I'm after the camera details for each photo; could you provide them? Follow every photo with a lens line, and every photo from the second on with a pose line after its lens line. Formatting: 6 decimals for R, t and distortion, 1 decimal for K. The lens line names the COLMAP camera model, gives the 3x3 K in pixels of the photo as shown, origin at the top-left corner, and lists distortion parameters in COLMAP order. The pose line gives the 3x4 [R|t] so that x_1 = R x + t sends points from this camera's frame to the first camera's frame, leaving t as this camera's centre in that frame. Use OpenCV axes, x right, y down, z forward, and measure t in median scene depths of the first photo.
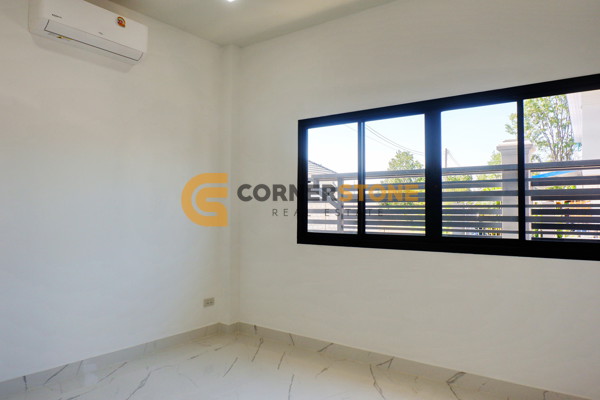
lens RADIAL K [[433.1, 0, 300.0], [0, 433.1, 200.0], [0, 0, 1]] dist [-0.007073, 0.002316]
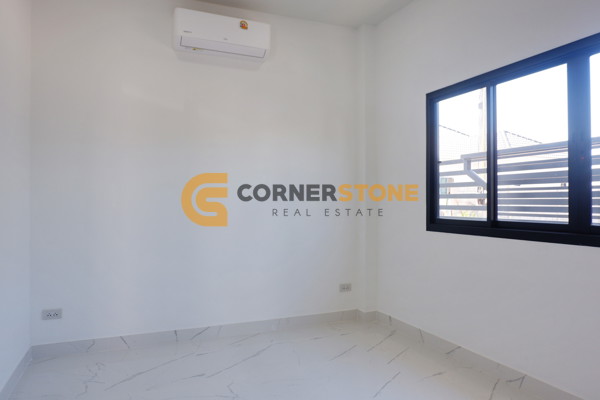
lens RADIAL K [[433.1, 0, 300.0], [0, 433.1, 200.0], [0, 0, 1]] dist [-0.007073, 0.002316]
pose [[0.863907, -0.006653, -0.503607, 0.241026], [0.018498, 0.999657, 0.018526, 0.014858], [0.503311, -0.025321, 0.863734, 0.098657]]
